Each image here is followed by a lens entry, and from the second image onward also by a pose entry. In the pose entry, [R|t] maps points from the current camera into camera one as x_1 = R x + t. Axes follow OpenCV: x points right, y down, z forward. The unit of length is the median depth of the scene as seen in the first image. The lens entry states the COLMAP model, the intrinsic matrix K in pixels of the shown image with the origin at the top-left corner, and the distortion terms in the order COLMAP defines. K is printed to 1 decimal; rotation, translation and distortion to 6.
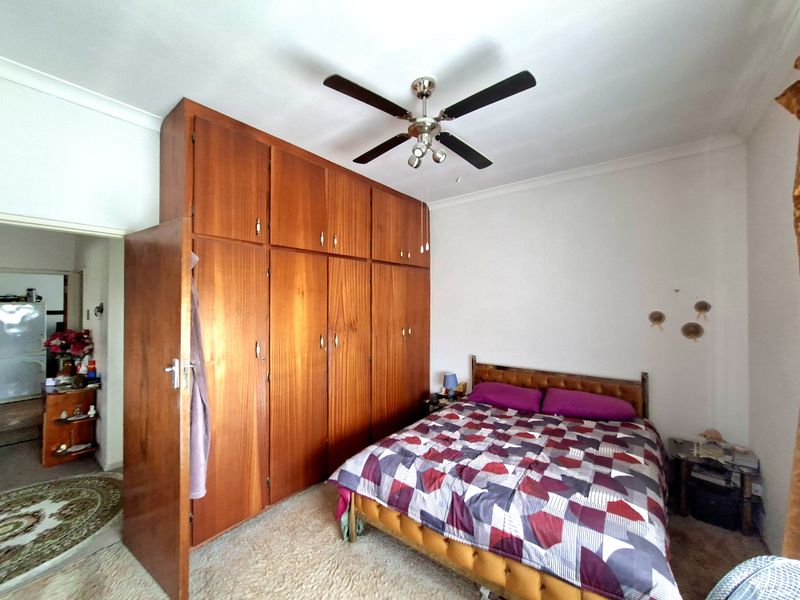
lens RADIAL K [[320.4, 0, 400.1], [0, 320.4, 298.1], [0, 0, 1]] dist [-0.003415, 0.000281]
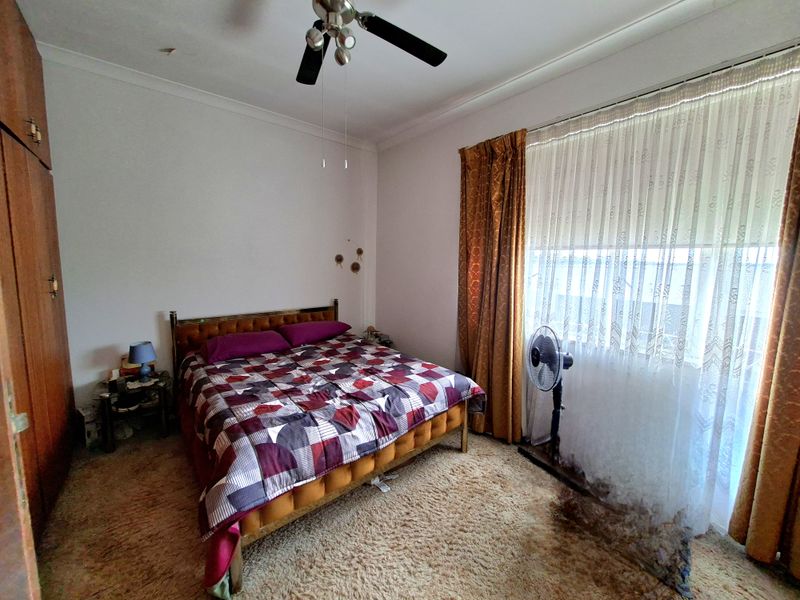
lens RADIAL K [[320.4, 0, 400.1], [0, 320.4, 298.1], [0, 0, 1]] dist [-0.003415, 0.000281]
pose [[0.207109, -0.102789, 0.972903, -0.664896], [-0.032508, 0.993193, 0.111852, 0.084084], [-0.977778, -0.054793, 0.202358, 0.577236]]
